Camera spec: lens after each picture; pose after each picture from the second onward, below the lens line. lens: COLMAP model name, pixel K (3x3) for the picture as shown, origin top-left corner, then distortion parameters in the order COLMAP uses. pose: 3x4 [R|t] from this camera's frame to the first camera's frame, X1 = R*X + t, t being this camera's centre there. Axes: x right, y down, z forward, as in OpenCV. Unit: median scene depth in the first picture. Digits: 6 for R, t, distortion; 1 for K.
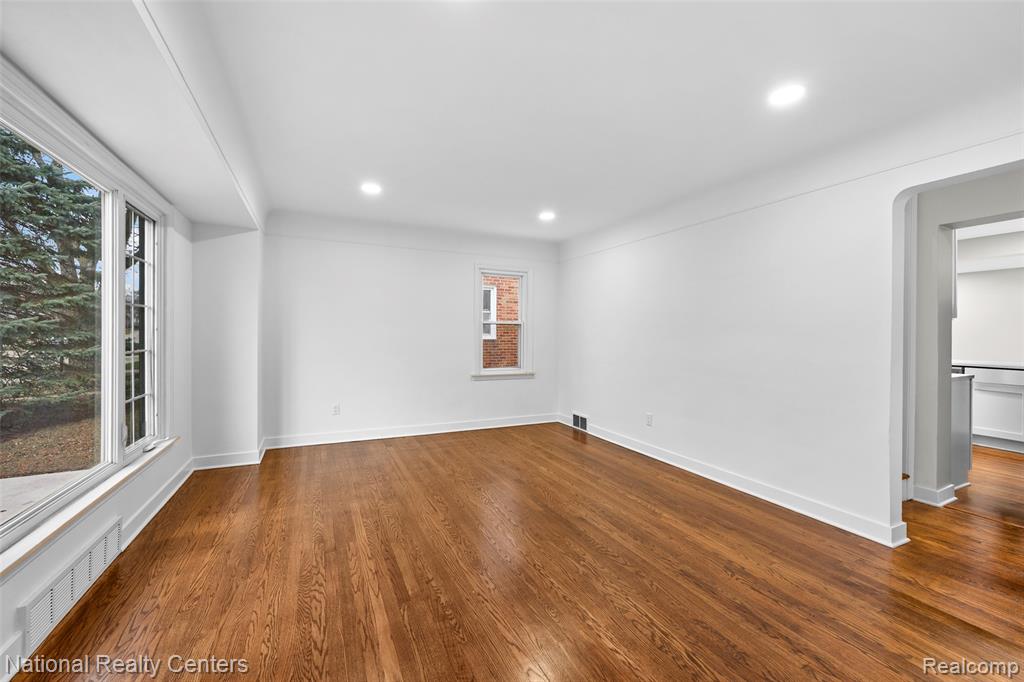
lens RADIAL K [[415.3, 0, 508.5], [0, 415.3, 340.5], [0, 0, 1]] dist [0.001558, 0.000375]
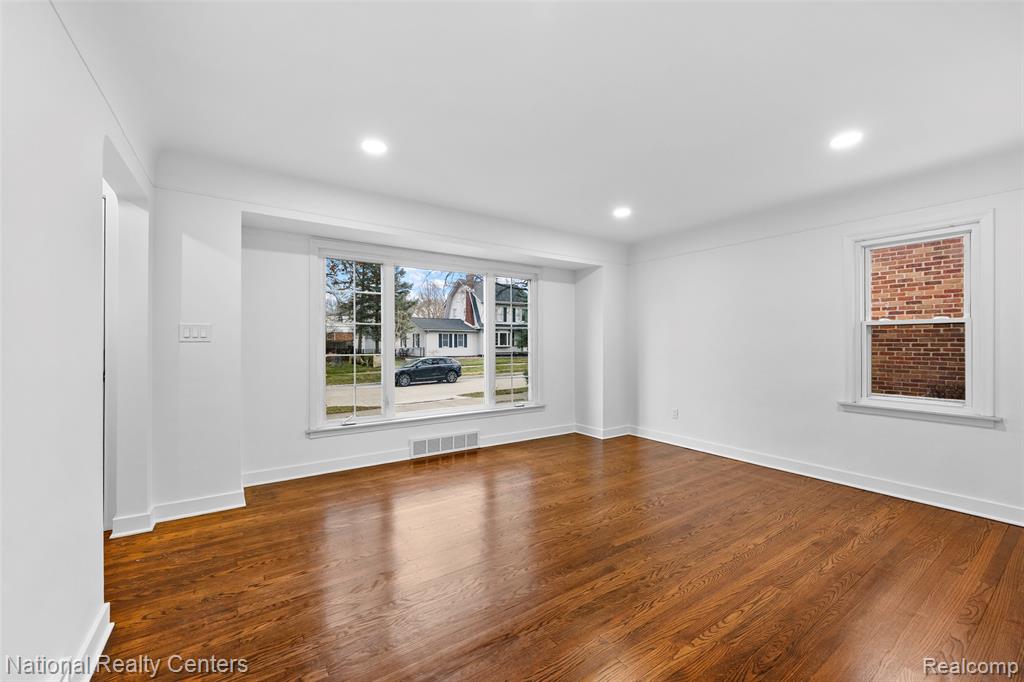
lens RADIAL K [[415.3, 0, 503.3], [0, 415.3, 340.2], [0, 0, 1]] dist [0.001558, 0.000375]
pose [[0.139398, -0.015093, -0.990121, 0.689279], [-0.011963, 0.999785, -0.016924, 0.001043], [0.990164, 0.014204, 0.139187, 0.489311]]
